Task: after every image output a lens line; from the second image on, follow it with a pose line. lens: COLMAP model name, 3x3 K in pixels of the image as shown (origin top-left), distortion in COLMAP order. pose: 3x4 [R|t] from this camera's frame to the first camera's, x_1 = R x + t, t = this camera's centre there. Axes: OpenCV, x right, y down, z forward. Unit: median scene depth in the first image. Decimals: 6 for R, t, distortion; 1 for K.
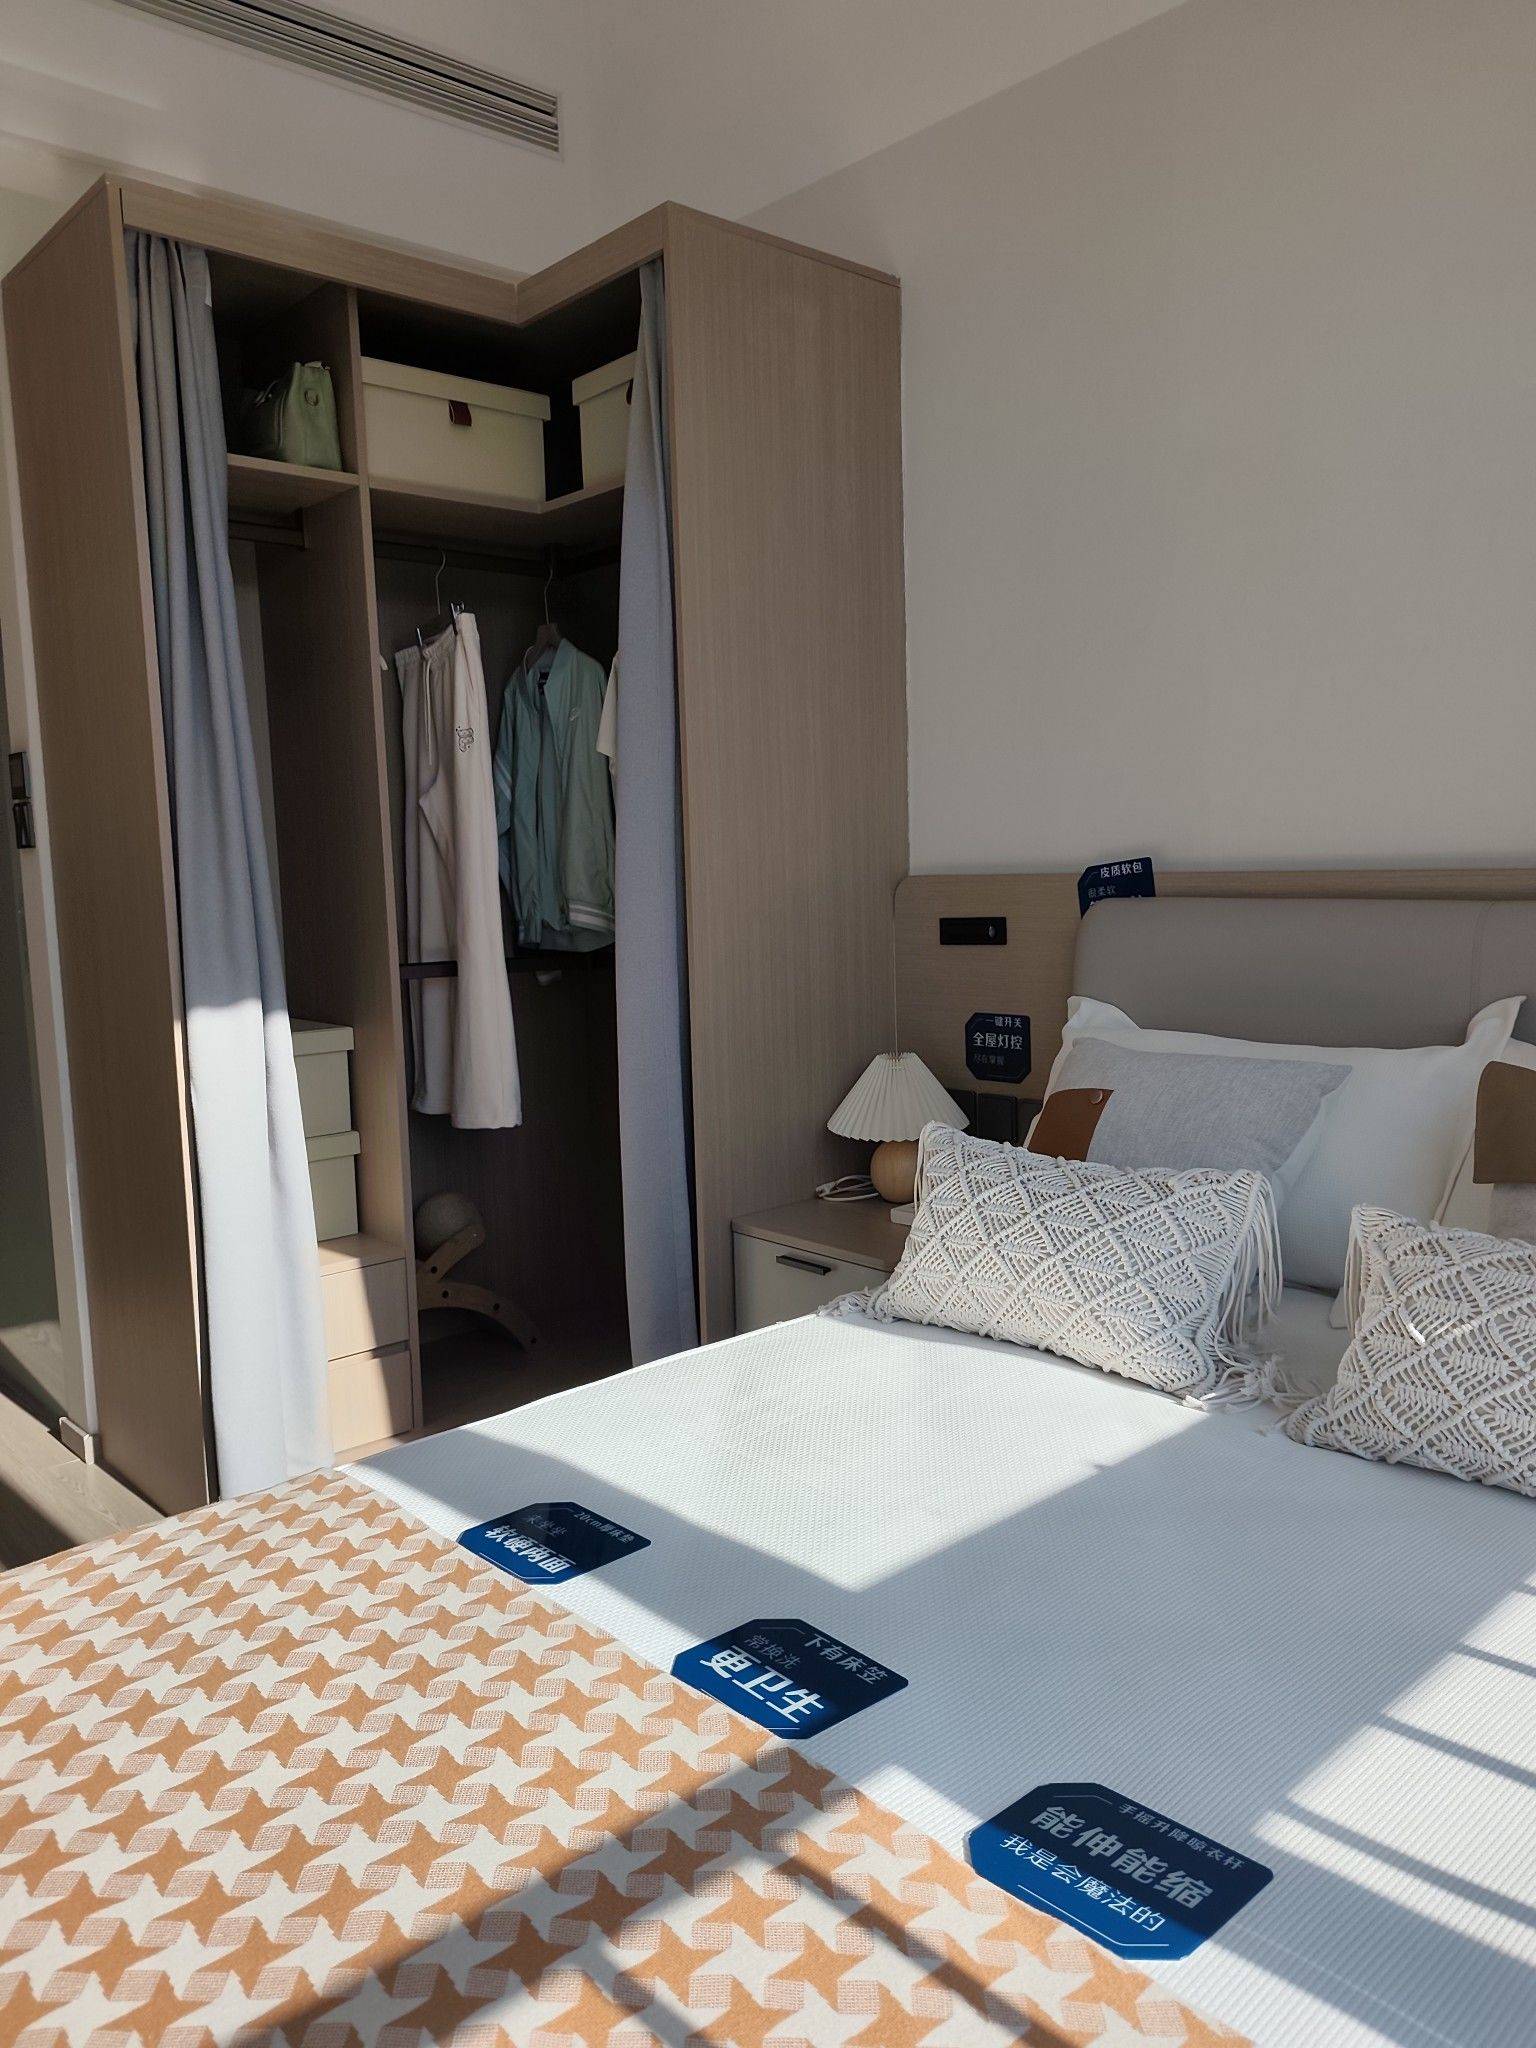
lens RADIAL K [[1481.4, 0, 770.3], [0, 1481.4, 1011.0], [0, 0, 1]] dist [0.003071, -0.019935]
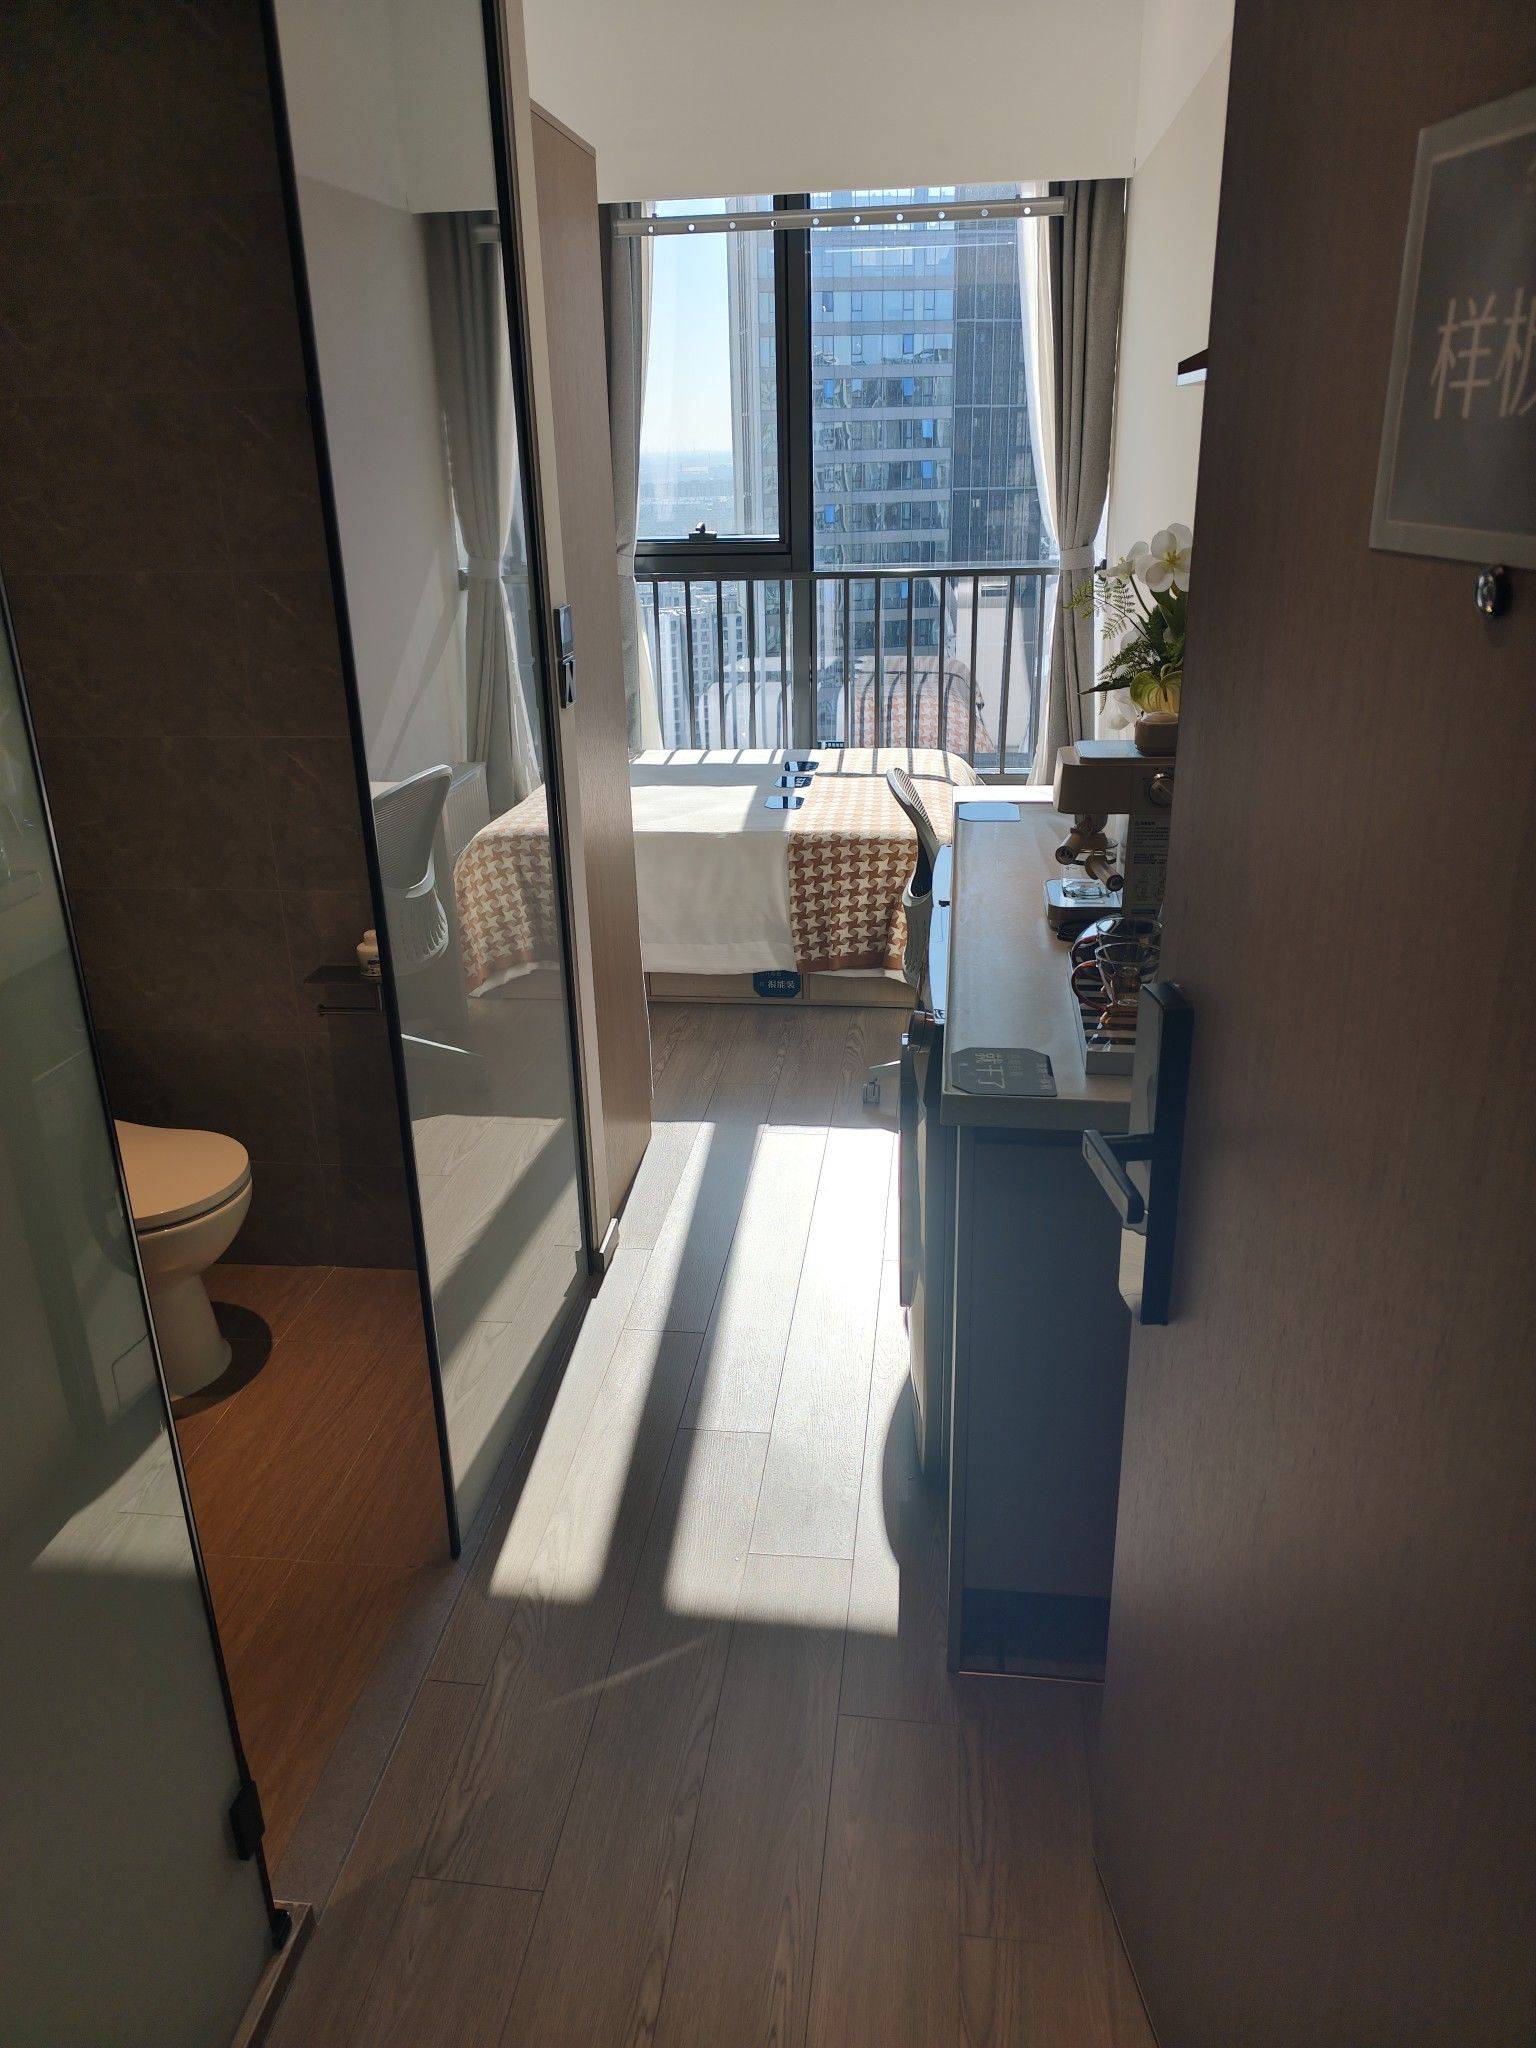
lens RADIAL K [[1476.8, 0, 756.6], [0, 1476.8, 1020.7], [0, 0, 1]] dist [0.079698, -0.175601]
pose [[-0.646016, -0.237357, 0.725483, -1.813911], [0.124344, 0.905008, 0.406817, -0.414172], [-0.753128, 0.353019, -0.555135, 2.045983]]
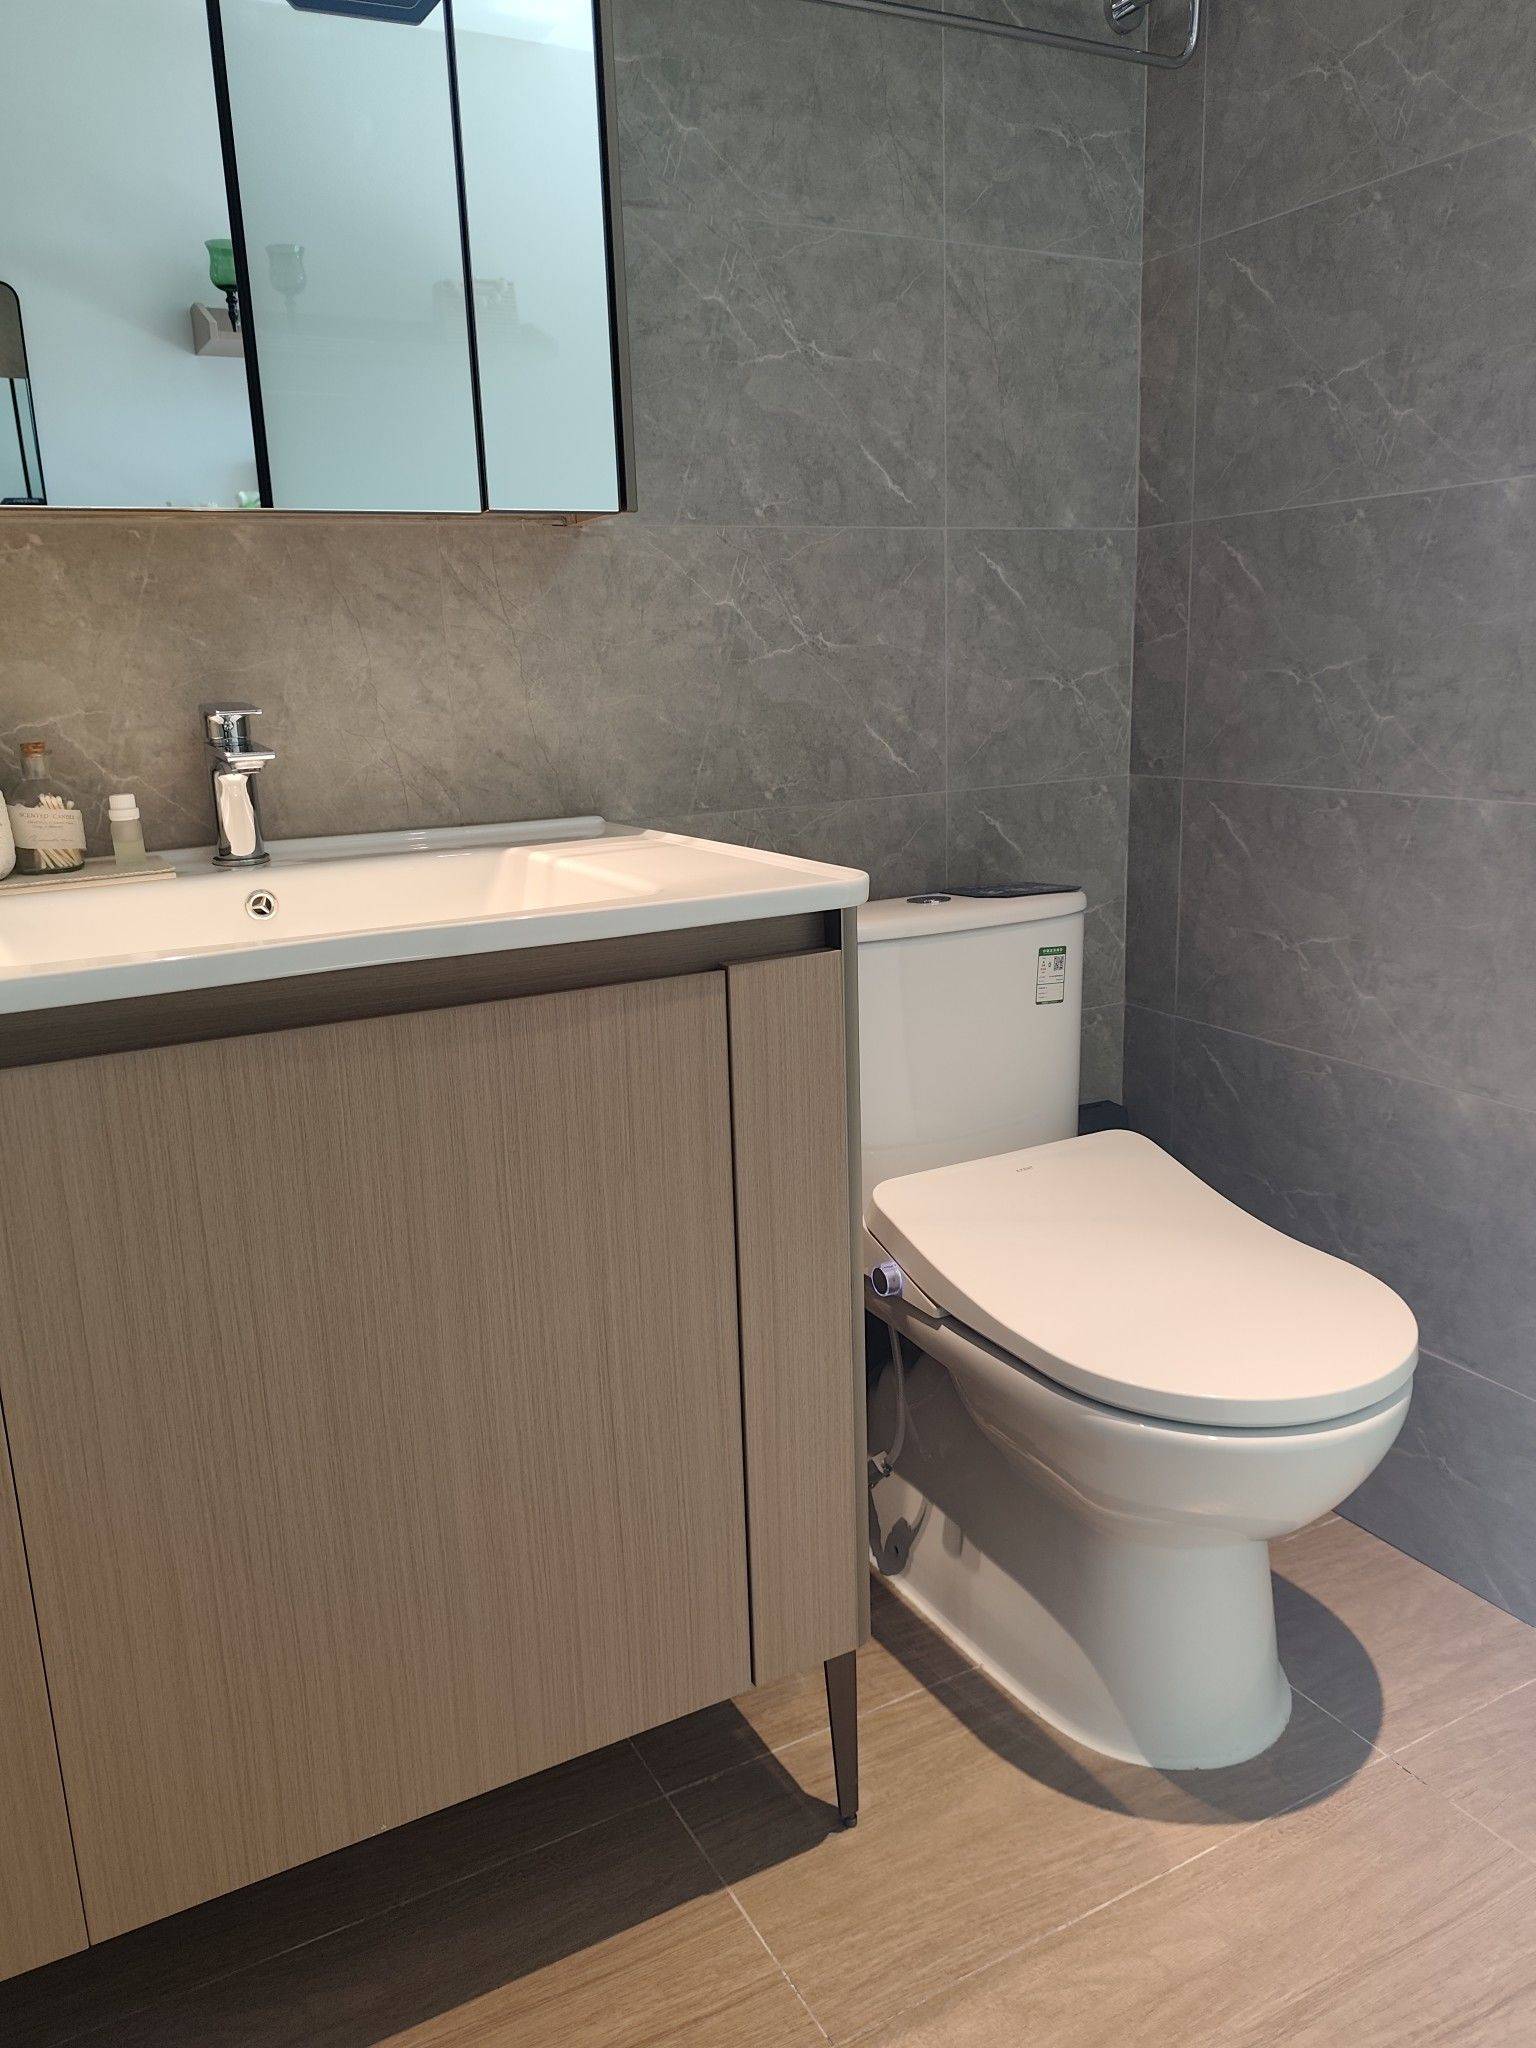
lens RADIAL K [[1478.0, 0, 756.2], [0, 1478.0, 1023.2], [0, 0, 1]] dist [0.043856, -0.063855]
pose [[0.239492, -0.203695, 0.949290, -1.181118], [0.130292, 0.975643, 0.176479, -0.081631], [-0.962116, 0.081419, 0.260199, 1.776986]]
